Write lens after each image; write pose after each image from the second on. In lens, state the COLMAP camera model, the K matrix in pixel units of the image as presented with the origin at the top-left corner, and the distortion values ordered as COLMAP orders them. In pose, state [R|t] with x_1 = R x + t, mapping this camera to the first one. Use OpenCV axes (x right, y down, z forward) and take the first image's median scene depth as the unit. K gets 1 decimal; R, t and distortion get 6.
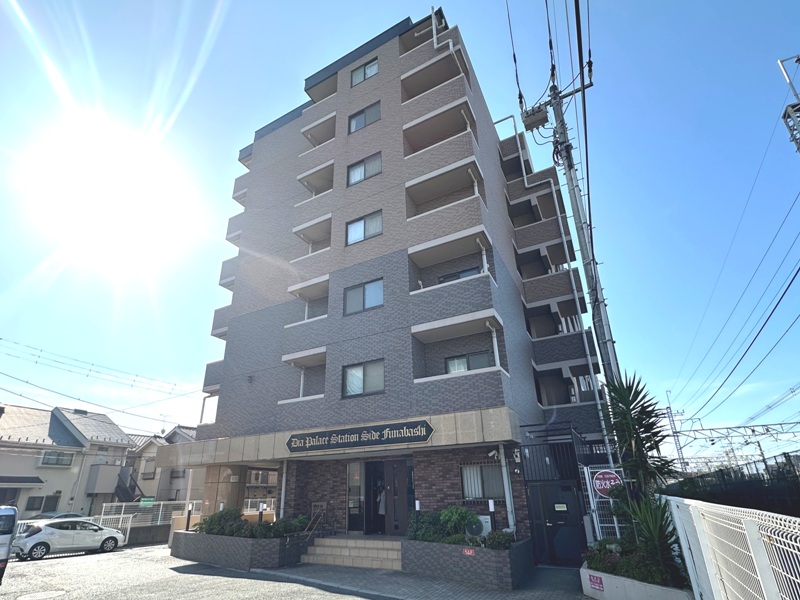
lens RADIAL K [[463.3, 0, 400.0], [0, 463.3, 300.0], [0, 0, 1]] dist [-0.001700, 0.000367]
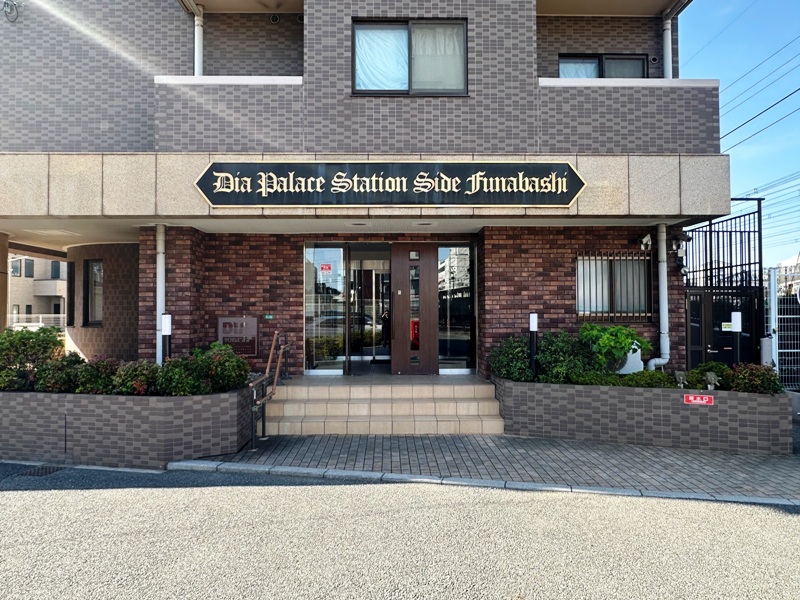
lens RADIAL K [[593.9, 0, 400.0], [0, 593.9, 300.0], [0, 0, 1]] dist [0.003411, 0.002066]
pose [[0.844140, 0.030396, 0.535260, -0.400657], [-0.217068, 0.932274, 0.289389, 0.234398], [-0.490213, -0.360473, 0.793568, 0.500090]]
